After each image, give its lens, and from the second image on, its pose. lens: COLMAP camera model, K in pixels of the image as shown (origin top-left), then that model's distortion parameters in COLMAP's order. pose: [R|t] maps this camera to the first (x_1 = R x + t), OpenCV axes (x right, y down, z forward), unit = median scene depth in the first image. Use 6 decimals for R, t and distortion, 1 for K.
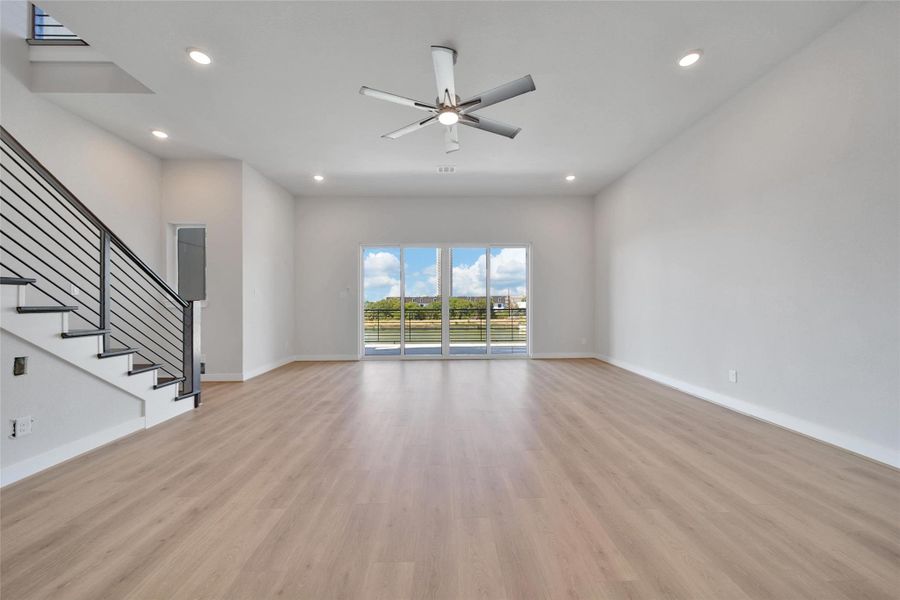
lens RADIAL K [[324.4, 0, 450.3], [0, 324.4, 302.2], [0, 0, 1]] dist [0.000034, 0.000009]
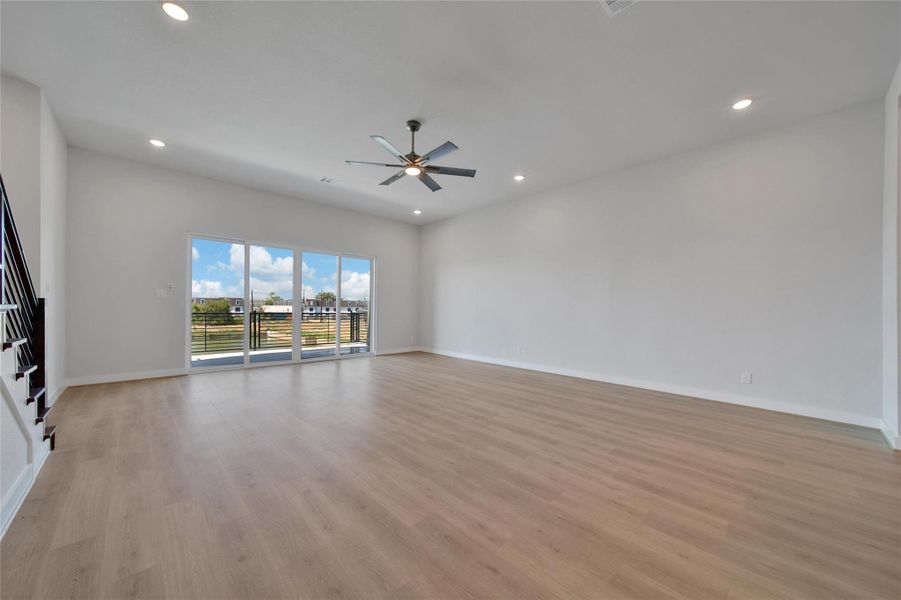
lens RADIAL K [[328.3, 0, 452.2], [0, 328.3, 308.8], [0, 0, 1]] dist [0.000197, -0.000078]
pose [[0.736777, 0.014235, 0.675986, -0.699657], [-0.018044, 0.999836, -0.001387, 0.004821], [-0.675895, -0.011176, 0.736913, -0.111215]]
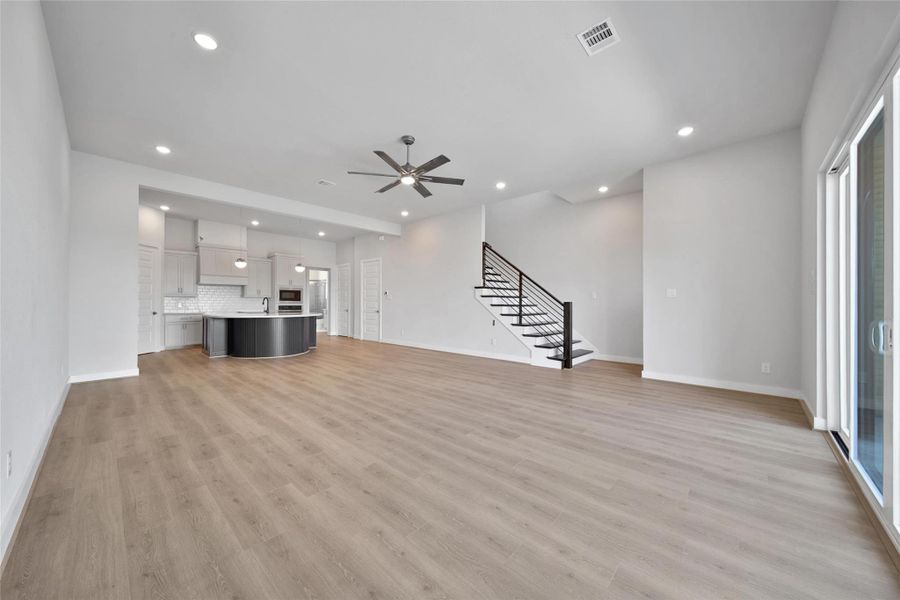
lens RADIAL K [[322.7, 0, 451.8], [0, 322.7, 298.5], [0, 0, 1]] dist [-0.001292, -0.000178]
pose [[-0.691346, -0.007604, -0.722484, 0.813782], [0.000328, 0.999941, -0.010839, -0.005304], [0.722524, -0.007731, -0.691303, 1.892104]]
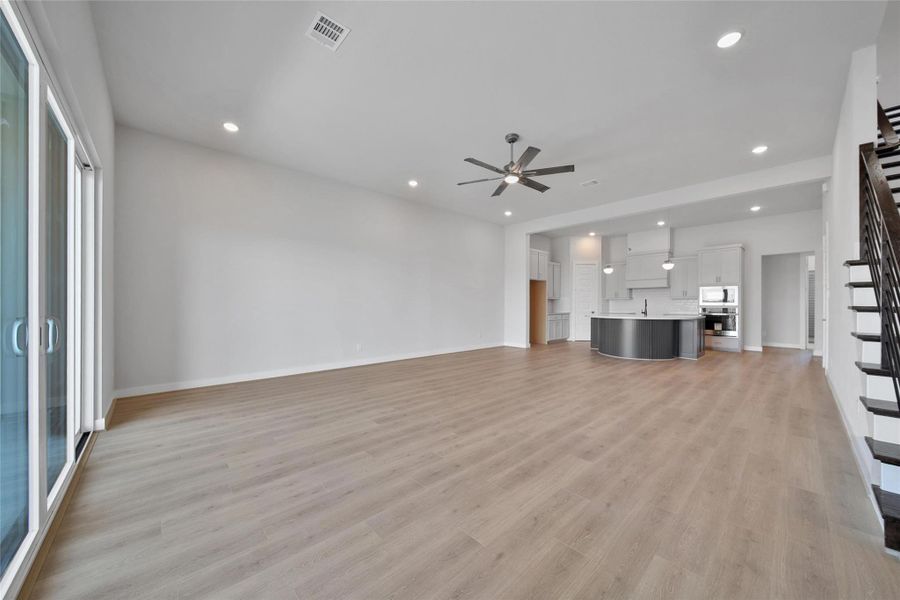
lens RADIAL K [[324.4, 0, 450.3], [0, 324.4, 302.2], [0, 0, 1]] dist [0.000034, 0.000009]
pose [[-0.662180, 0.008601, 0.749295, -0.804352], [0.001104, 0.999944, -0.010502, 0.006619], [-0.749344, -0.006127, -0.662153, 1.899538]]
